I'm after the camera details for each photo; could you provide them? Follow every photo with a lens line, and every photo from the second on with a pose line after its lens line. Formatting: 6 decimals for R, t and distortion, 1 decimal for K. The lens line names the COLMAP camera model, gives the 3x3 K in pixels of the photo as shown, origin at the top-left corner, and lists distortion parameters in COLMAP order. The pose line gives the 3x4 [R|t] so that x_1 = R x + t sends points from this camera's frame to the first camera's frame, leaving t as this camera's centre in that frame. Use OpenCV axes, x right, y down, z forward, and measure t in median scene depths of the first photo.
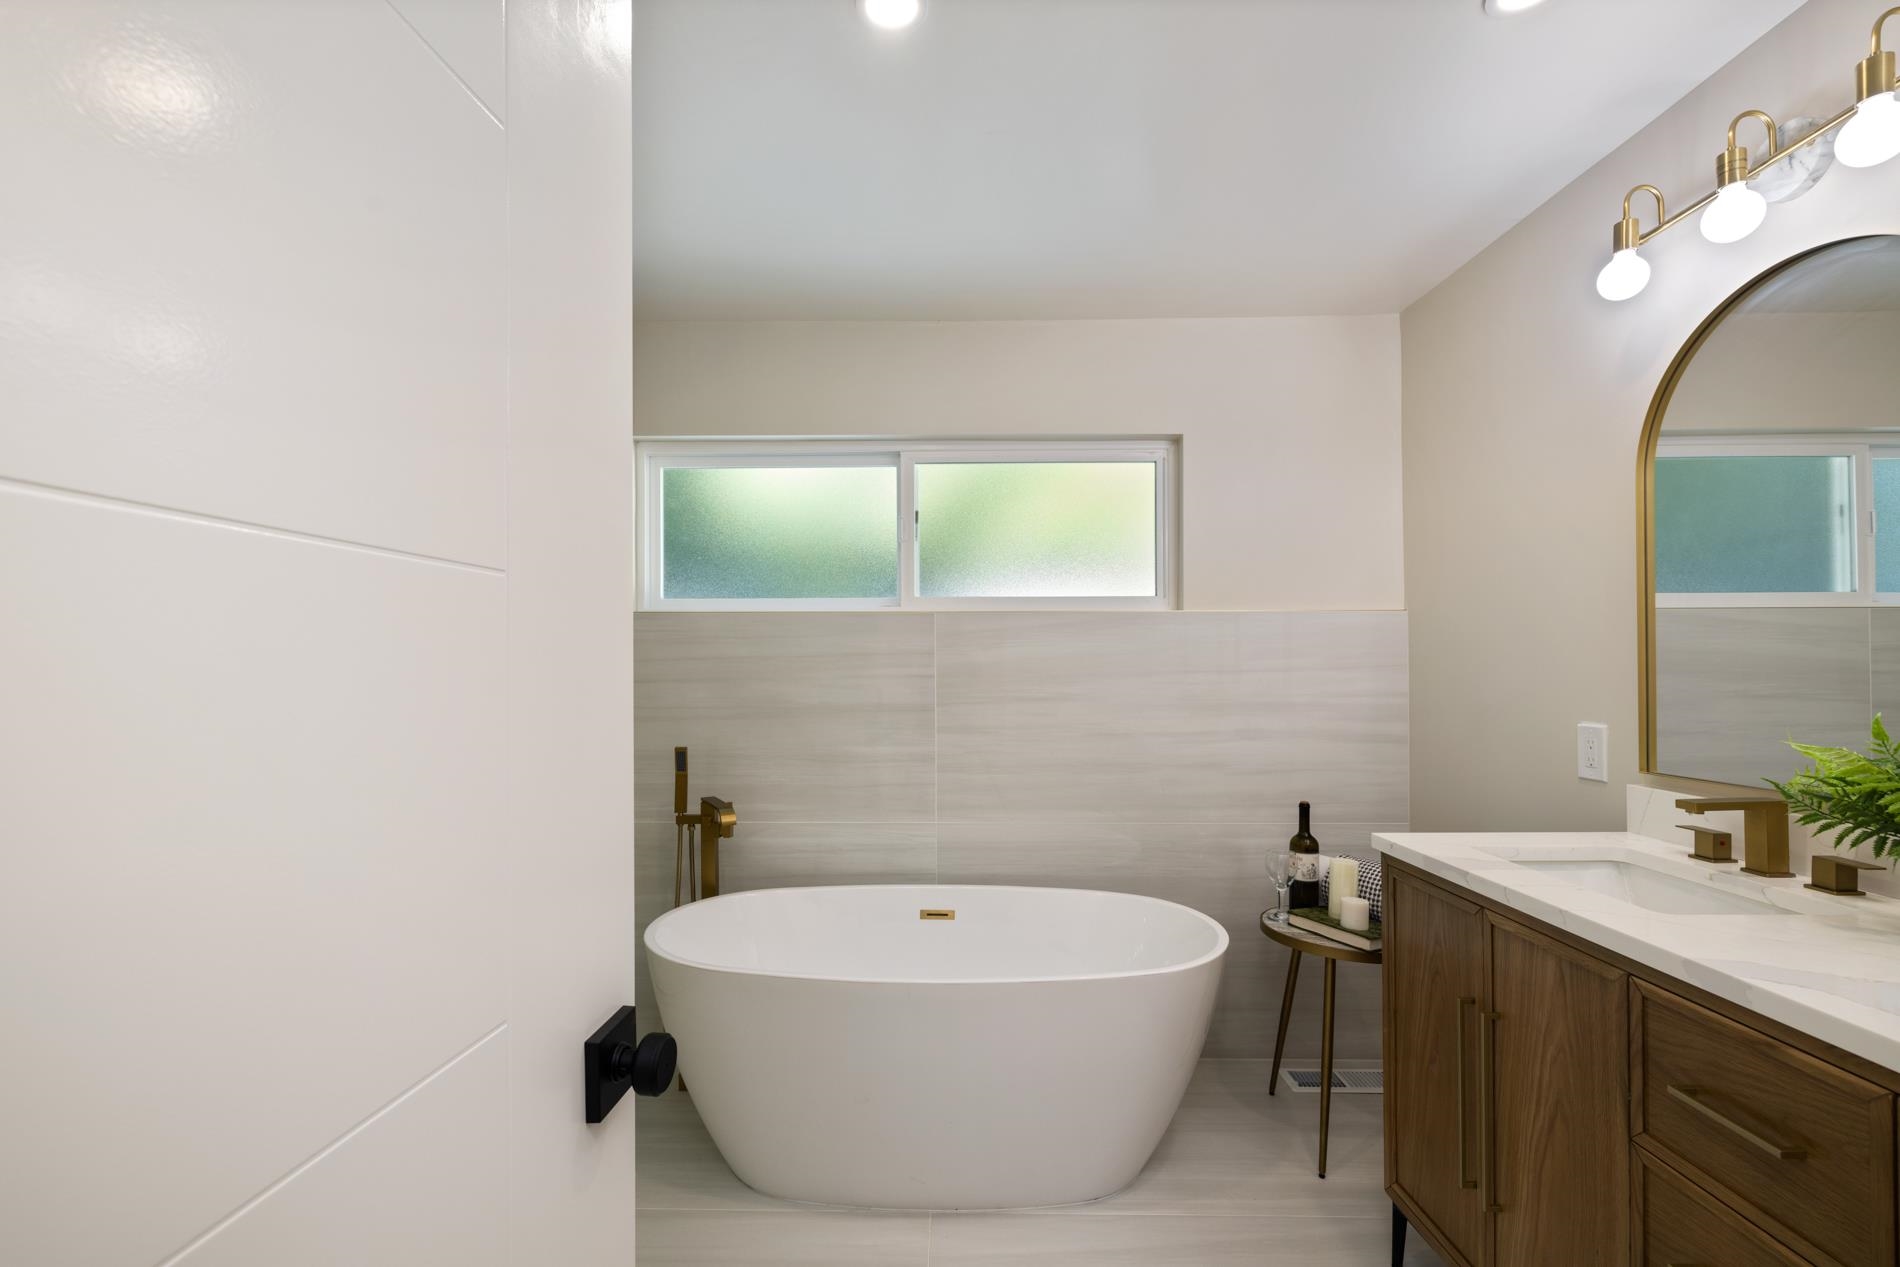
lens RADIAL K [[810.5, 0, 948.0], [0, 810.5, 652.2], [0, 0, 1]] dist [0.002983, -0.000343]
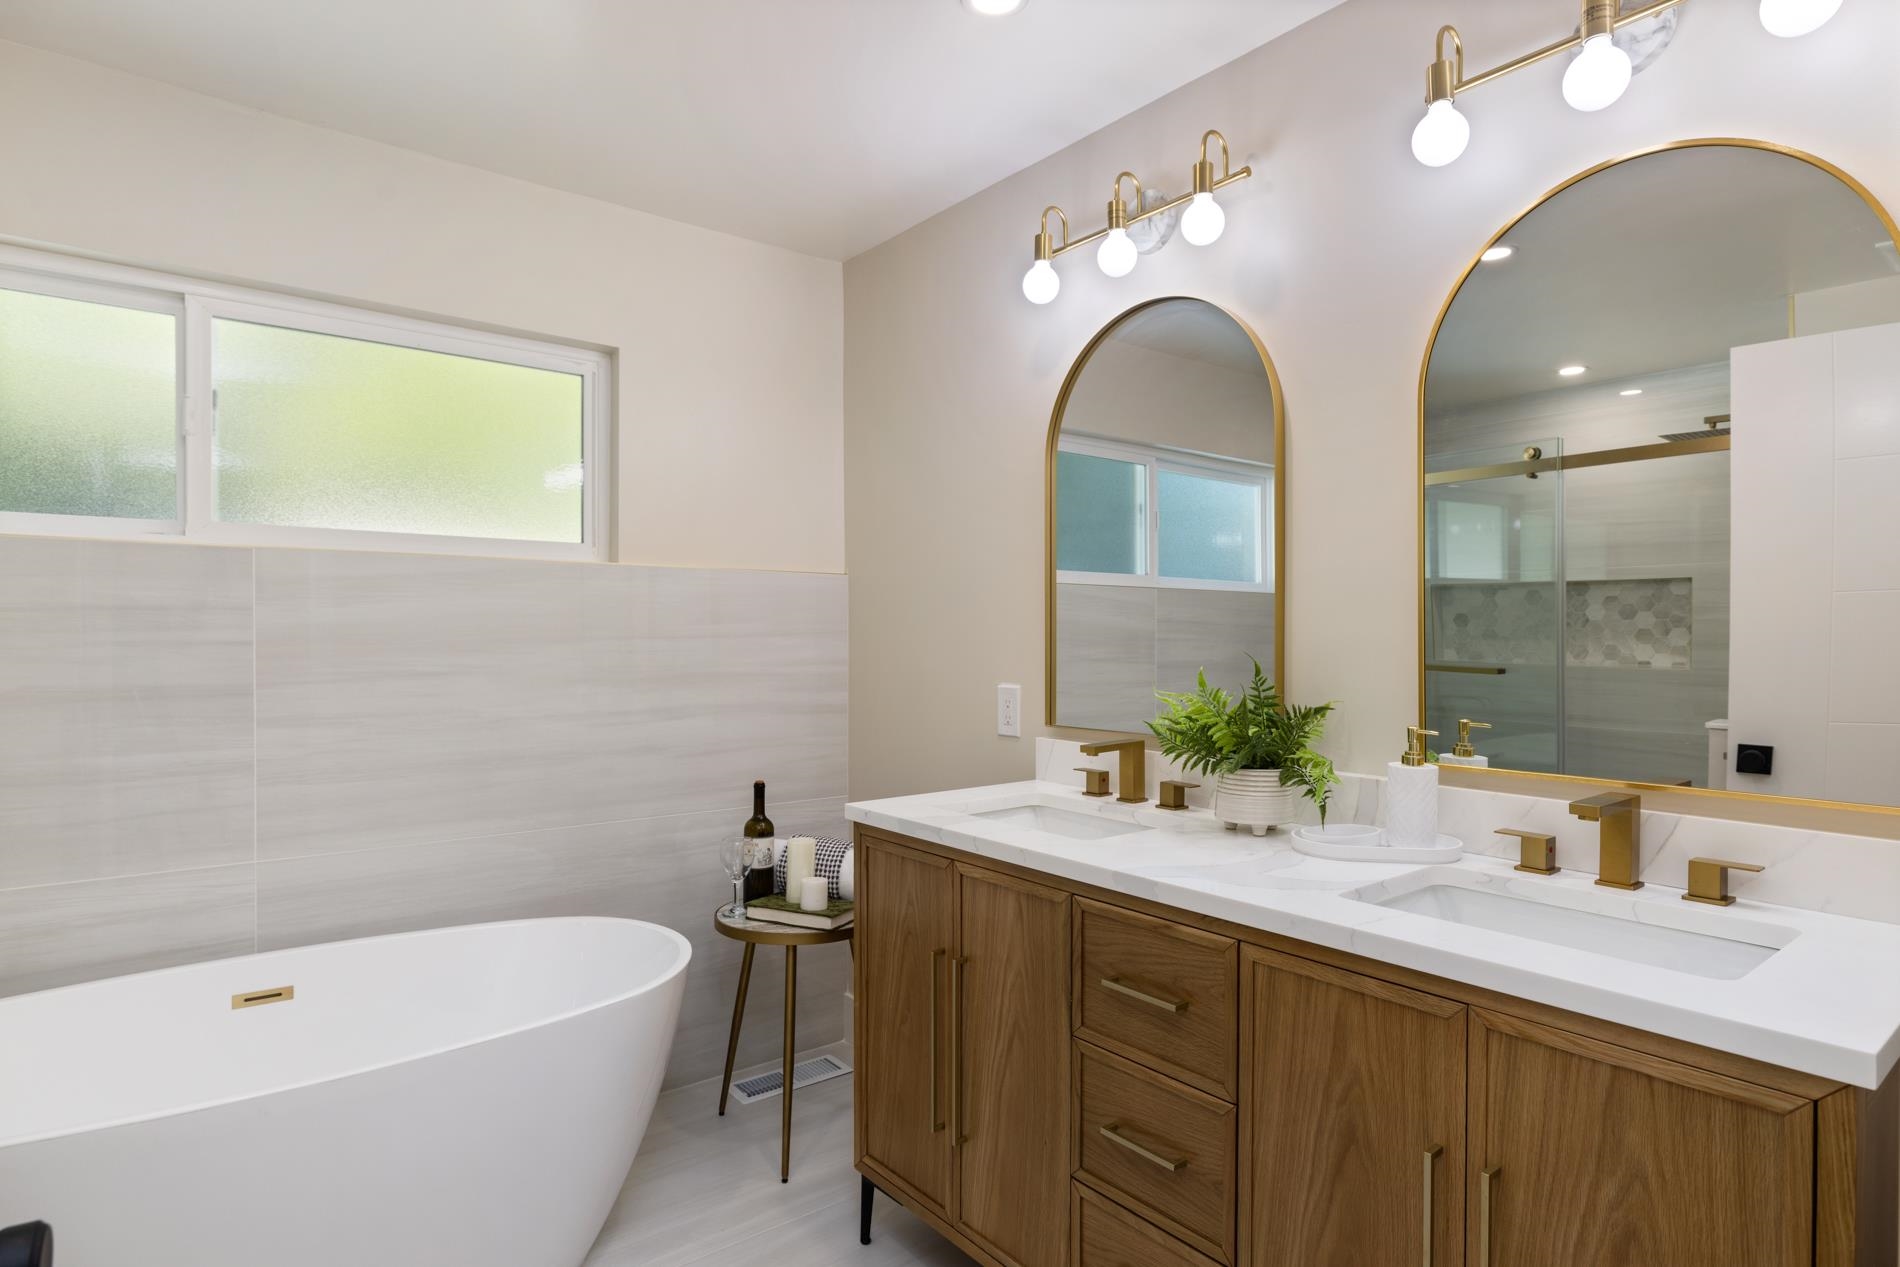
lens RADIAL K [[1027.0, 0, 916.9], [0, 1027.0, 630.2], [0, 0, 1]] dist [-0.002844, -0.002456]
pose [[0.777450, 0.009222, 0.628878, -0.172911], [-0.014400, 0.999891, 0.003140, 0.012041], [-0.628780, -0.011497, 0.777498, 0.003054]]
